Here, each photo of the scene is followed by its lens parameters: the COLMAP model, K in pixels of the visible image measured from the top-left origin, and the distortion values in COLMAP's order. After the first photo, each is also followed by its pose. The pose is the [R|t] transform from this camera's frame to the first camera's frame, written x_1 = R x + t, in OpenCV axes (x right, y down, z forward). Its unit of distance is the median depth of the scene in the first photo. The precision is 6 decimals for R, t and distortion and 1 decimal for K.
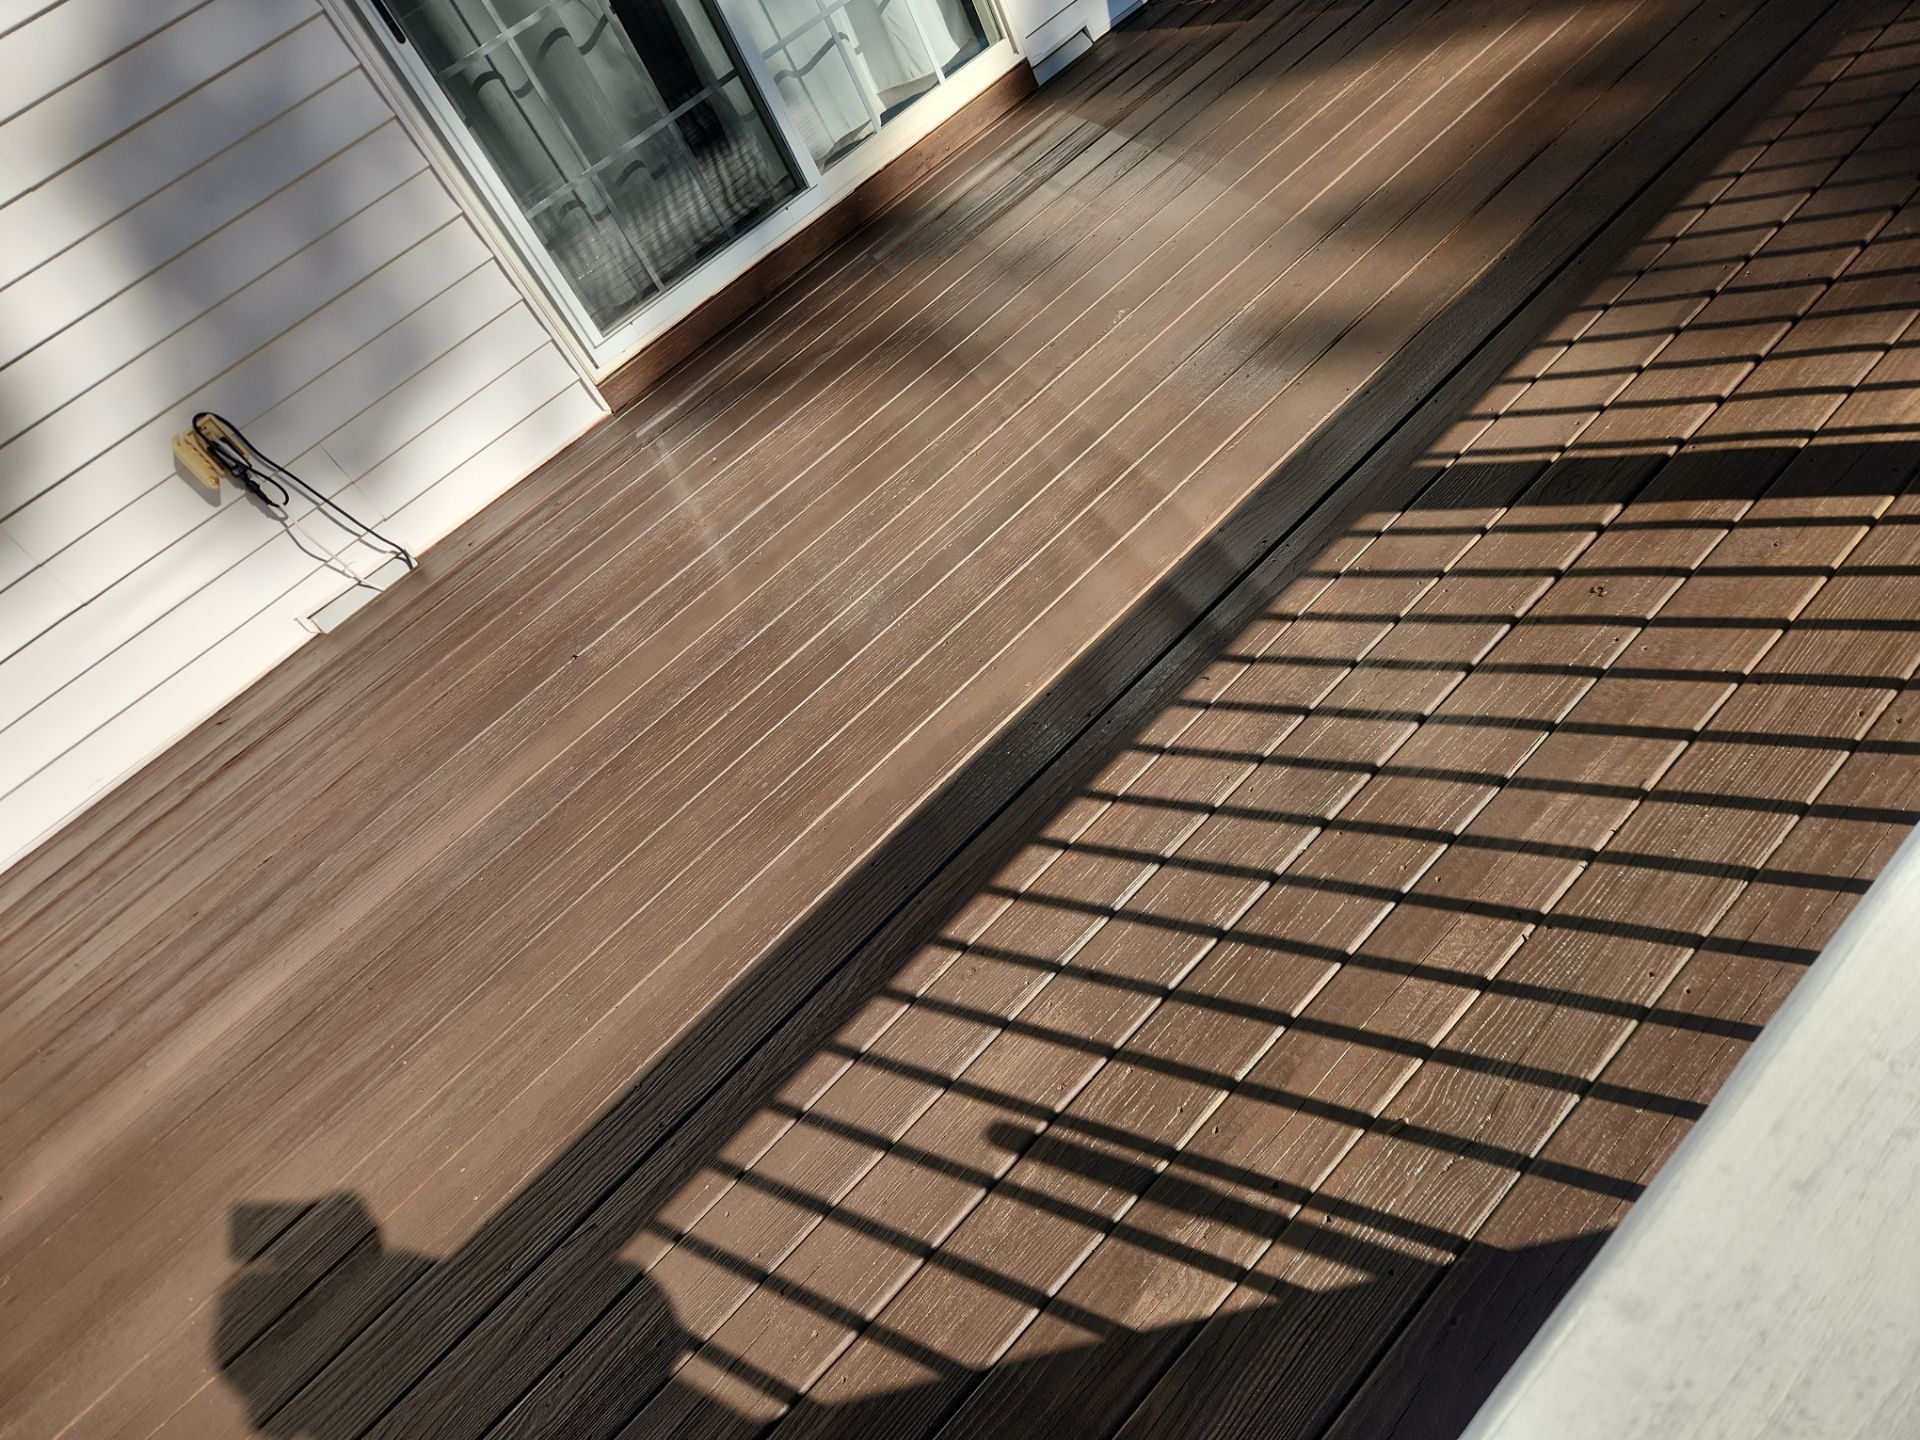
lens RADIAL K [[1508.2, 0, 960.0], [0, 1508.2, 720.0], [0, 0, 1]] dist [0.097875, -0.161646]
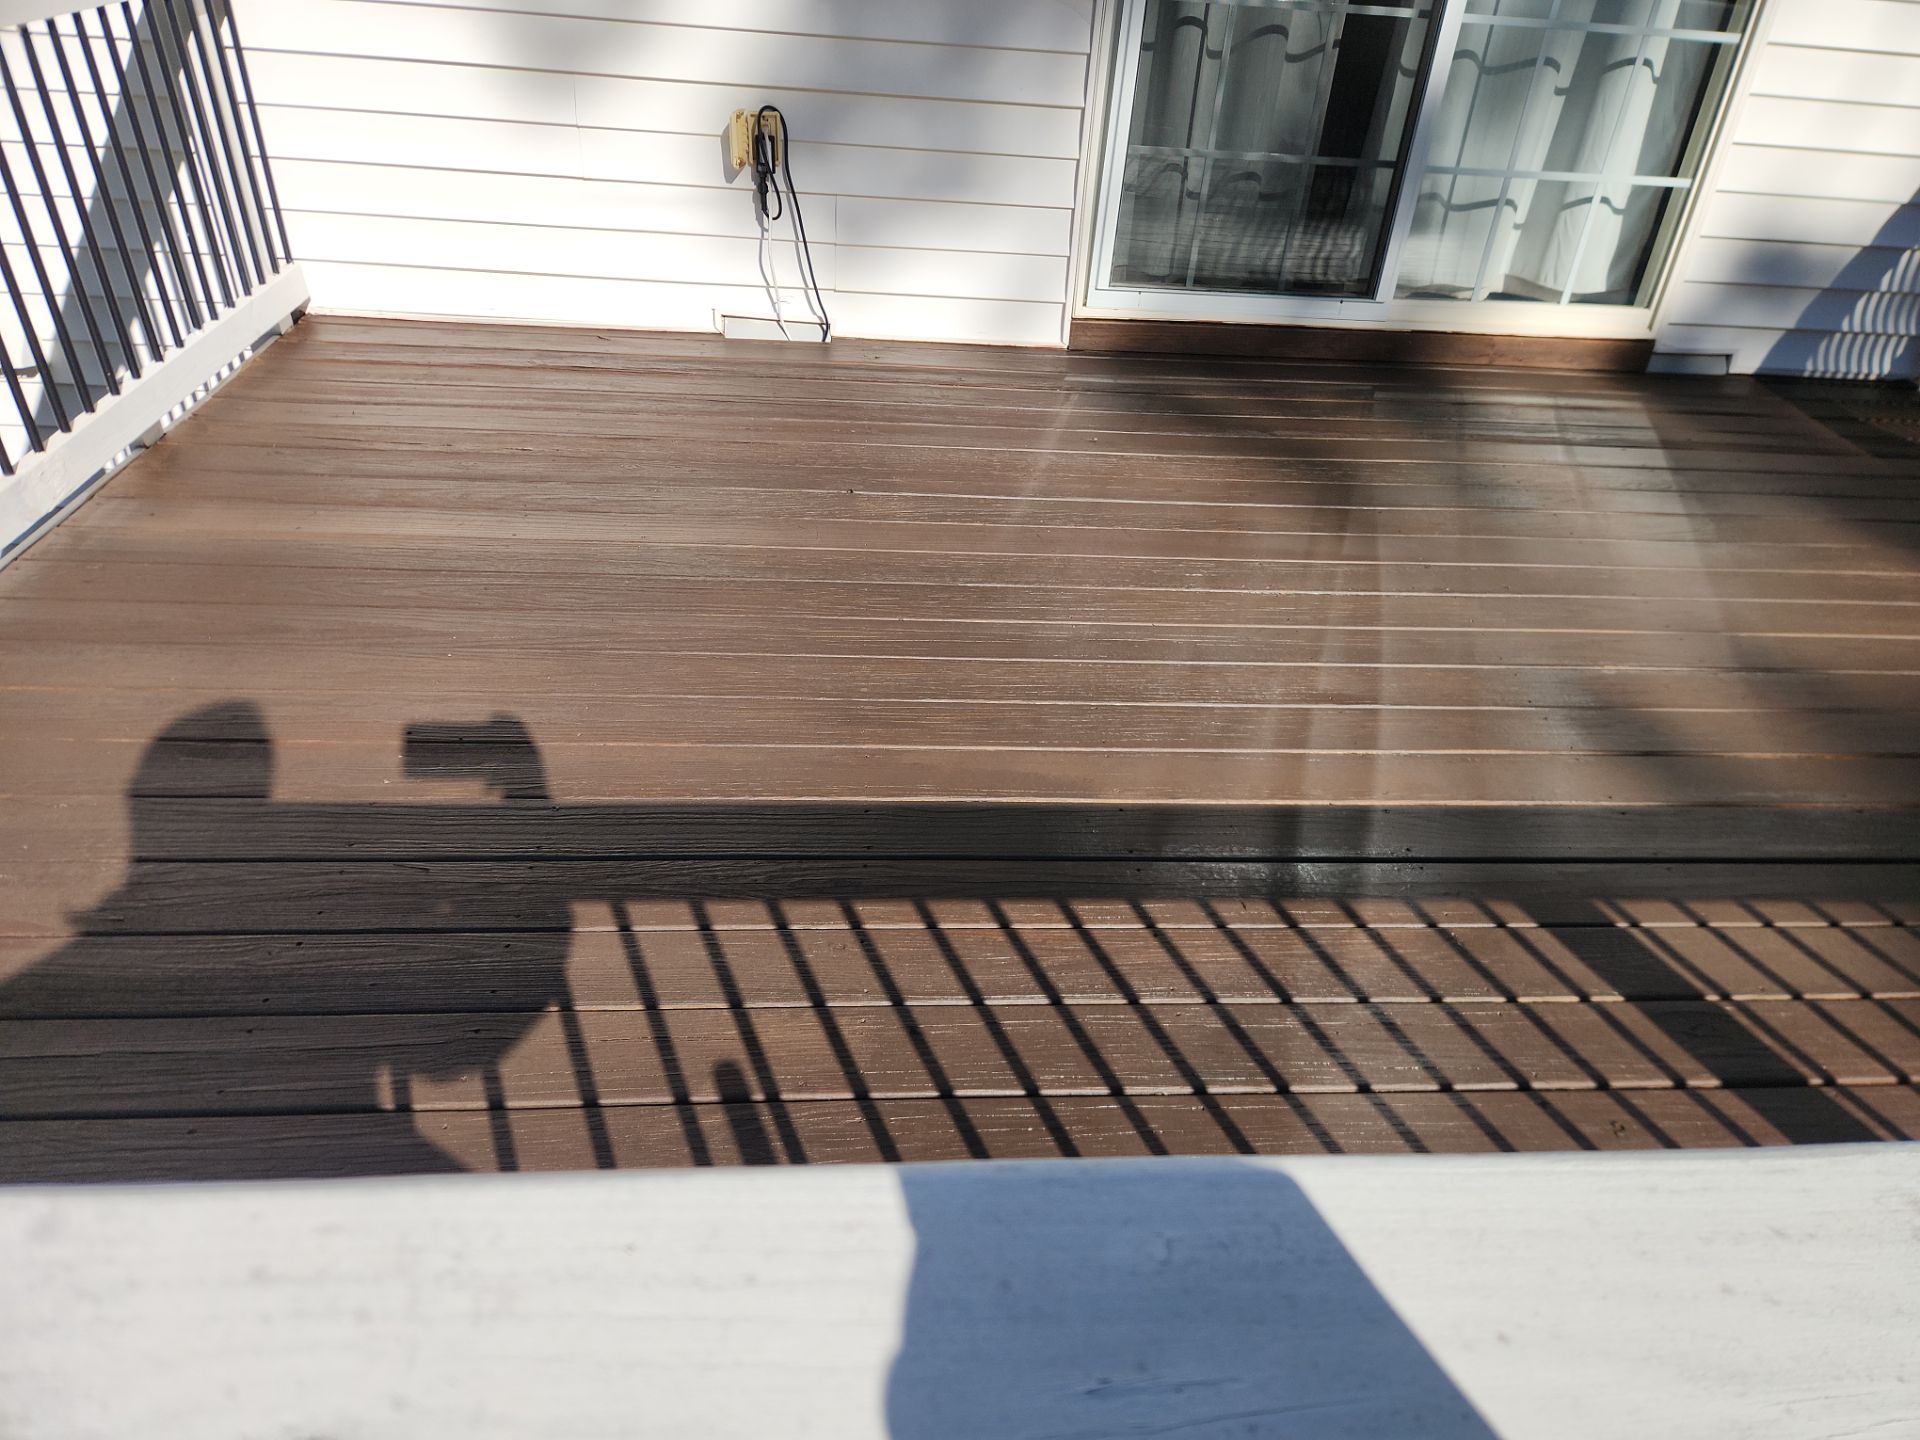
lens RADIAL K [[1508.2, 0, 960.0], [0, 1508.2, 720.0], [0, 0, 1]] dist [0.097875, -0.161646]
pose [[0.715829, 0.667471, -0.205115, 0.125760], [-0.670784, 0.738922, 0.063584, -0.045076], [0.194004, 0.092073, 0.976670, 0.018839]]
